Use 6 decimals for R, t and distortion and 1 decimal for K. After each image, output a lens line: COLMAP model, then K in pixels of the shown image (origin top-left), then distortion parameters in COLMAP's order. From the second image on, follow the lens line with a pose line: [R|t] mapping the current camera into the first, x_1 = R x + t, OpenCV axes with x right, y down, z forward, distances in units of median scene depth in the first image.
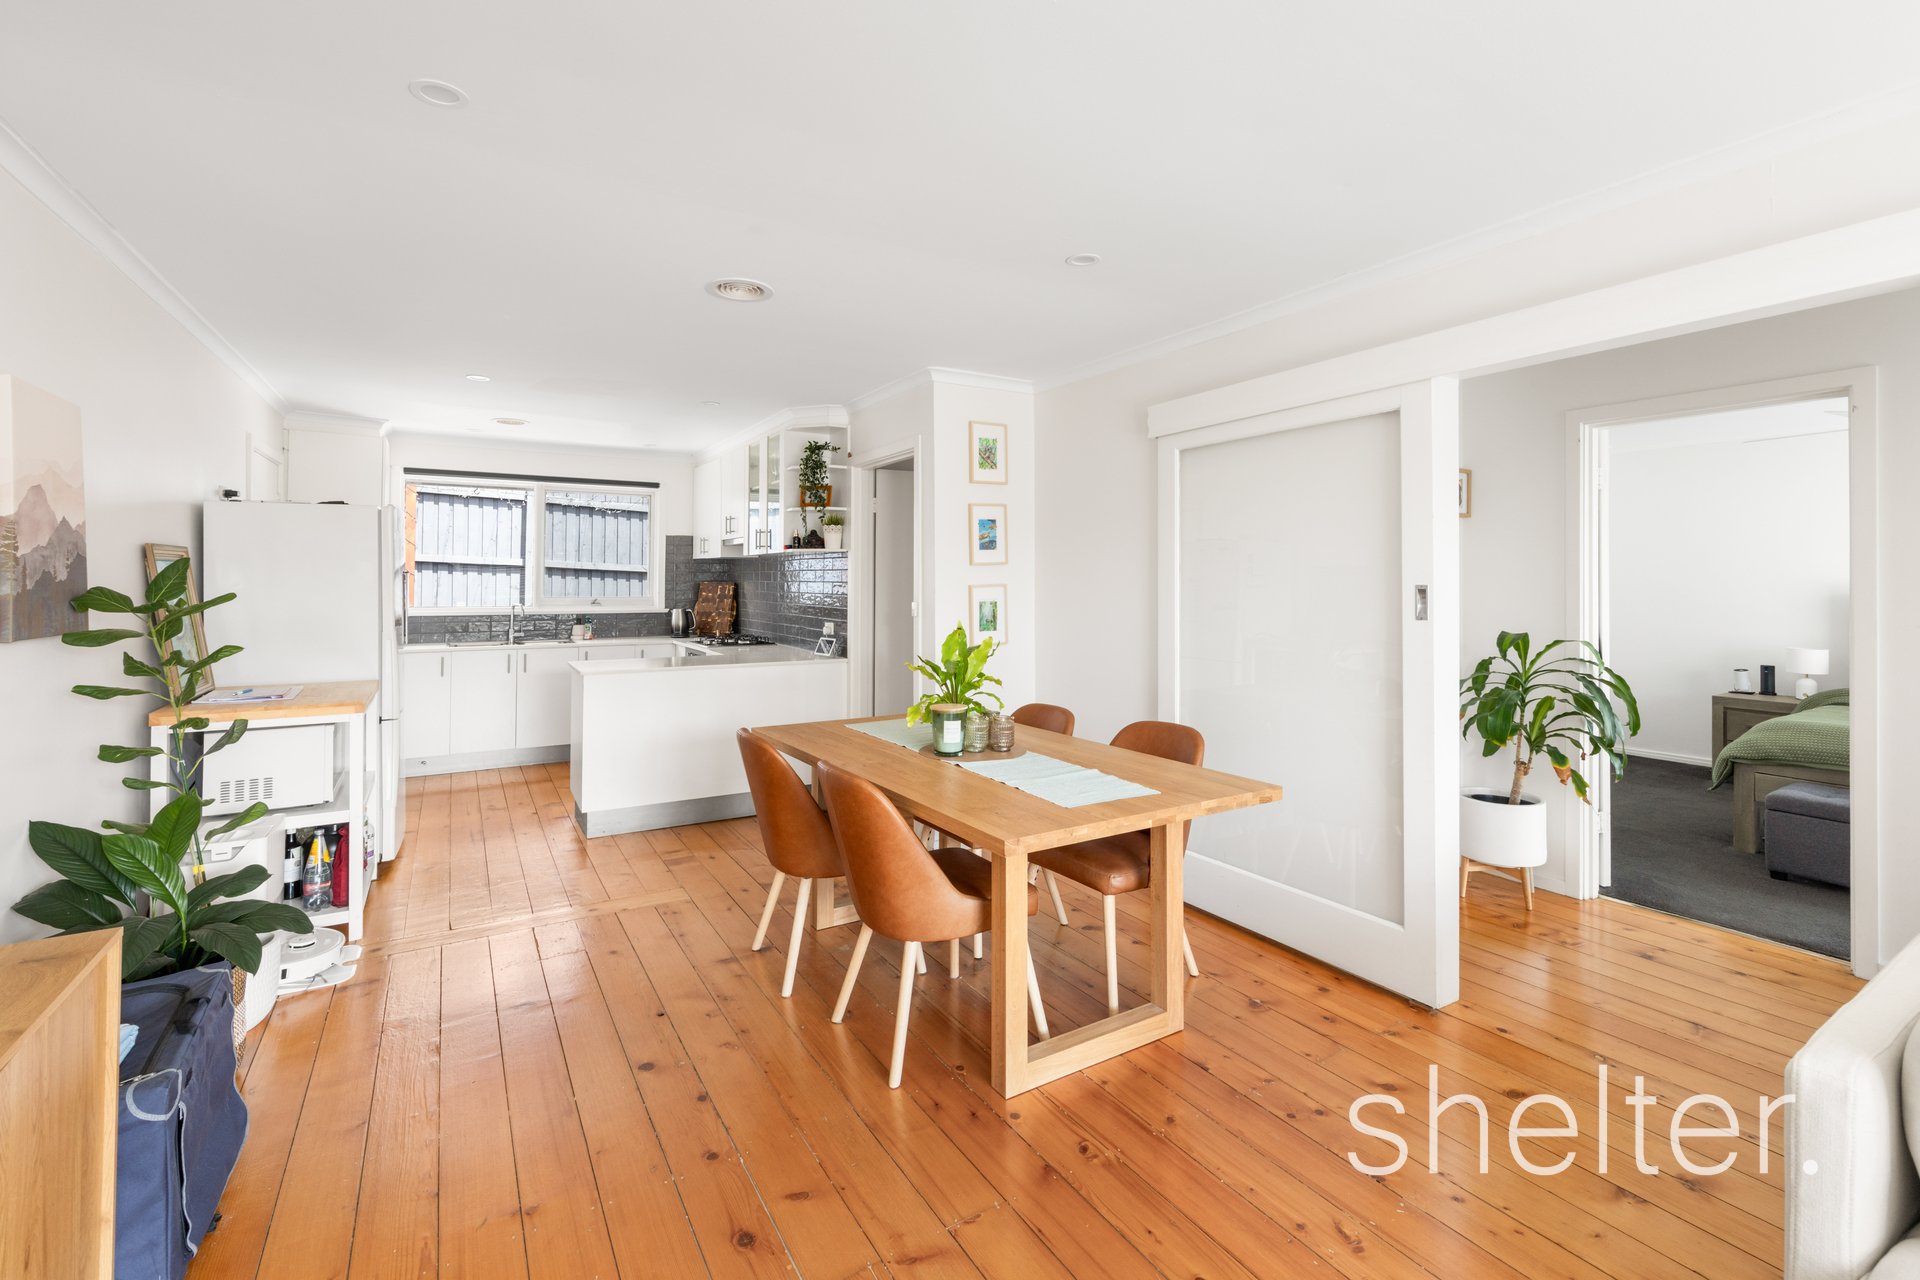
lens RADIAL K [[829.9, 0, 958.5], [0, 829.9, 578.2], [0, 0, 1]] dist [-0.000131, -0.000023]
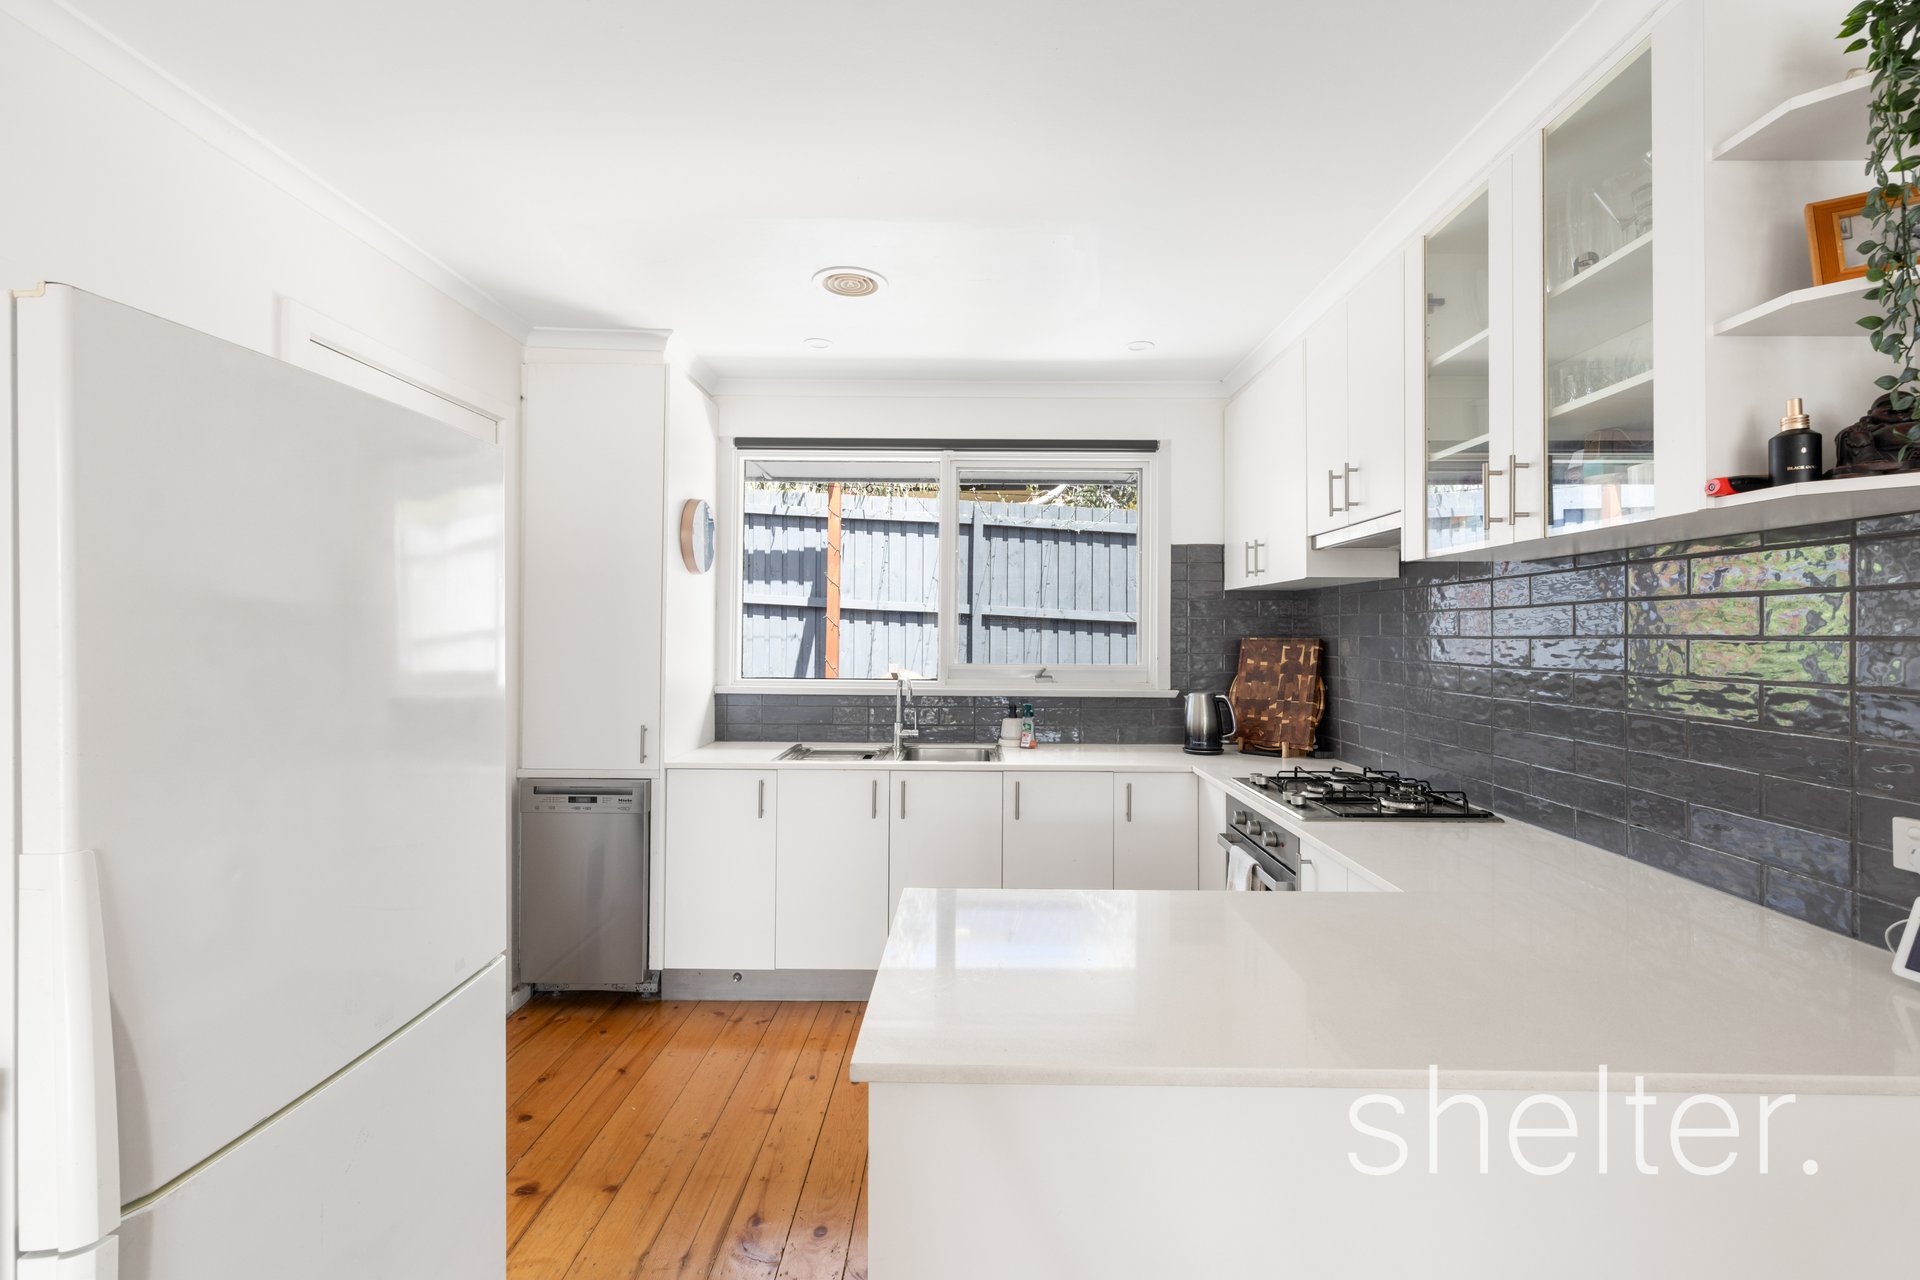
lens RADIAL K [[829.9, 0, 958.5], [0, 829.9, 578.2], [0, 0, 1]] dist [-0.000131, -0.000023]
pose [[0.844926, -0.033679, -0.533822, -0.191875], [-0.002534, 0.997753, -0.066959, 0.003063], [0.534878, 0.057928, 0.842941, 0.503873]]
